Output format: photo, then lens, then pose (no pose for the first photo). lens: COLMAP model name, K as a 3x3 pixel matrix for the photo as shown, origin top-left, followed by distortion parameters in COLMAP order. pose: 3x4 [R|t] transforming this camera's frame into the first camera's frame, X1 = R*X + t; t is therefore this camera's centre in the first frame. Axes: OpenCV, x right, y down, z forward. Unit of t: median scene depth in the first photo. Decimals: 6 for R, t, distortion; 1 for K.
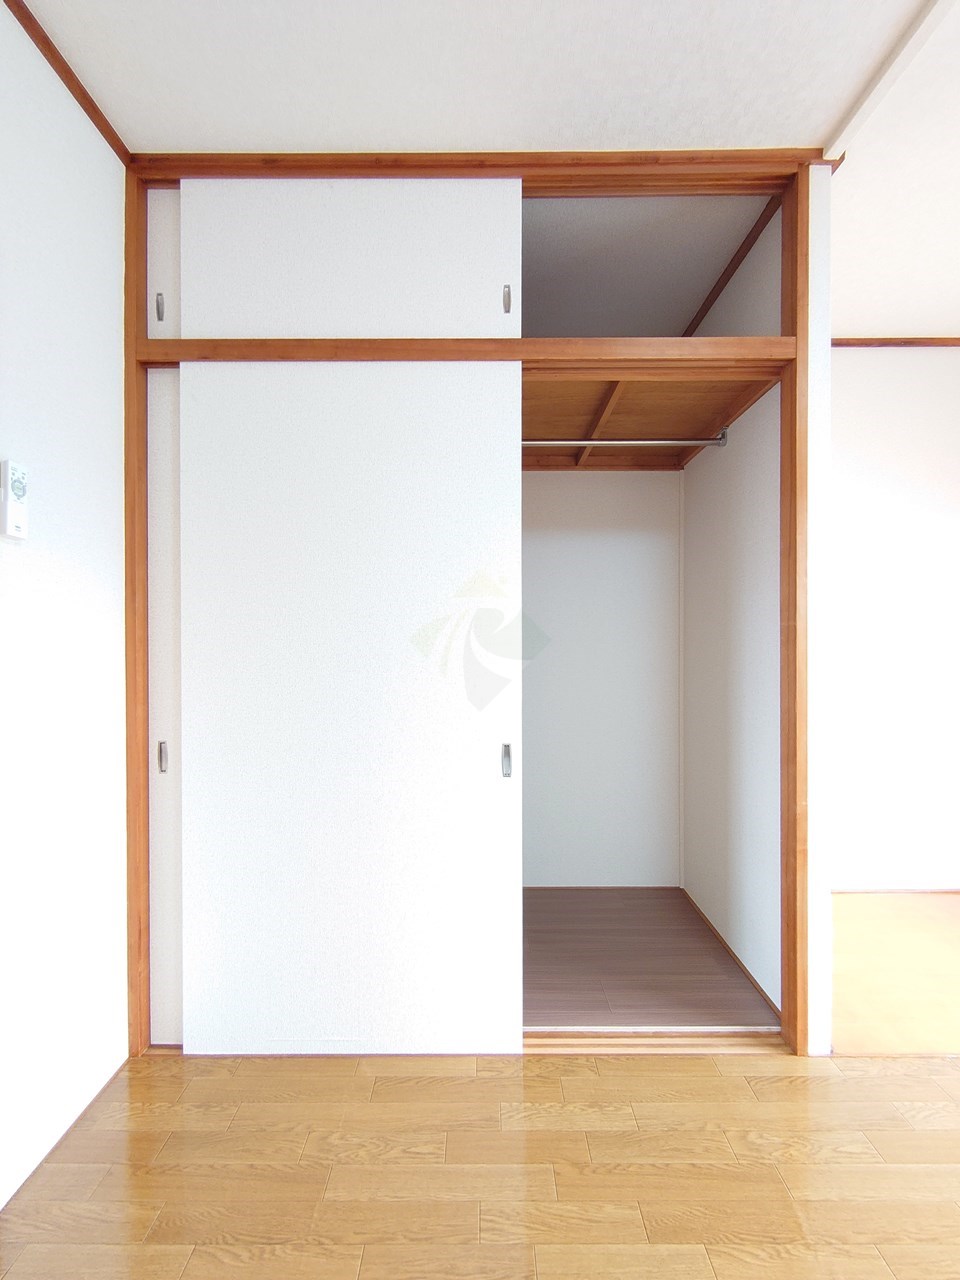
lens RADIAL K [[536.4, 0, 483.2], [0, 536.4, 634.5], [0, 0, 1]] dist [0.001294, 0.000002]
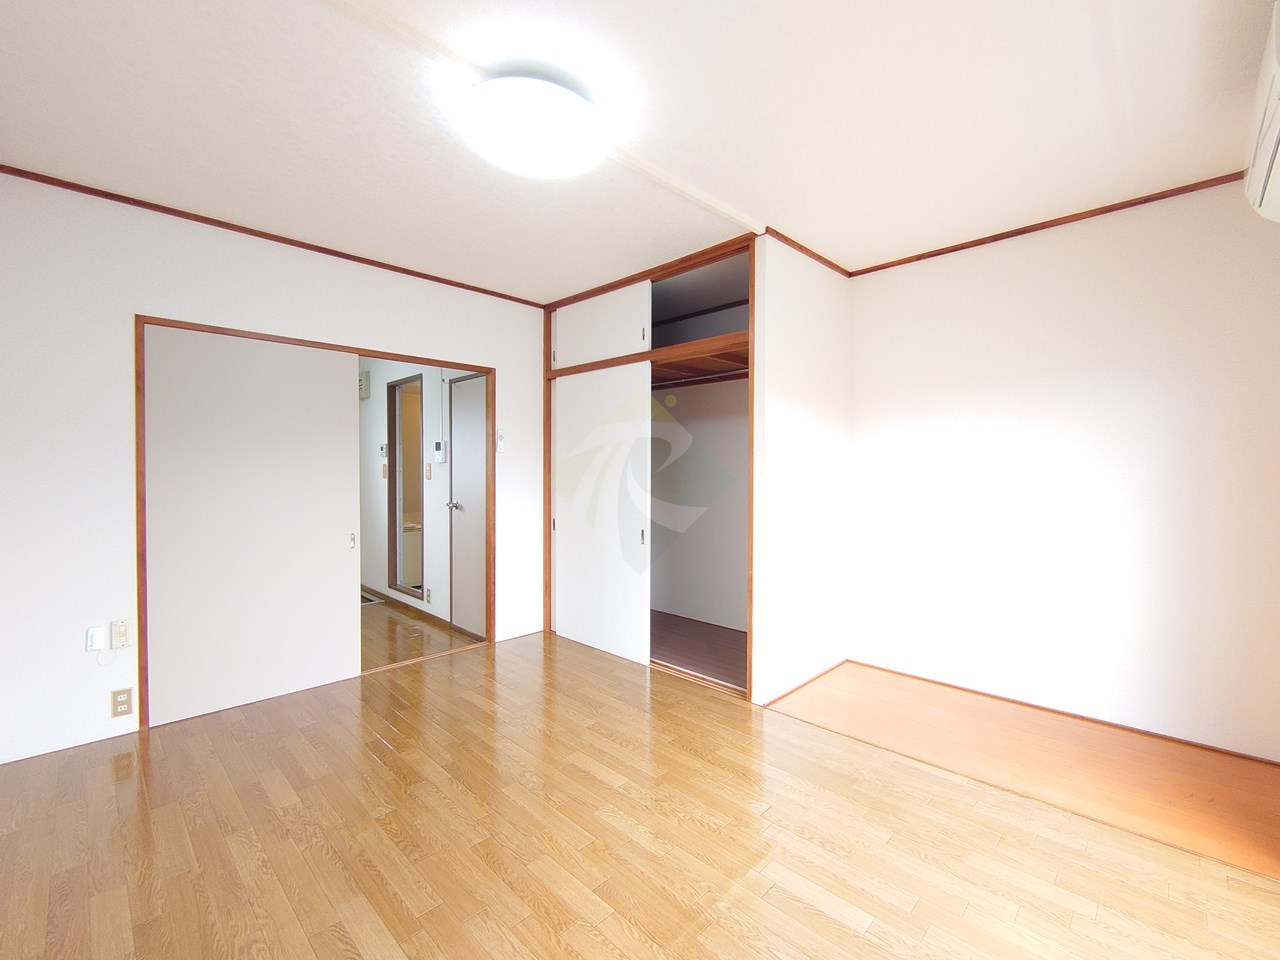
lens RADIAL K [[536.4, 0, 636.2], [0, 536.4, 478.3], [0, 0, 1]] dist [0.001294, 0.000002]
pose [[0.715461, 0.019940, -0.698368, 1.593036], [-0.008137, 0.999763, 0.020210, -0.061088], [0.698606, -0.008777, 0.715453, -0.640790]]
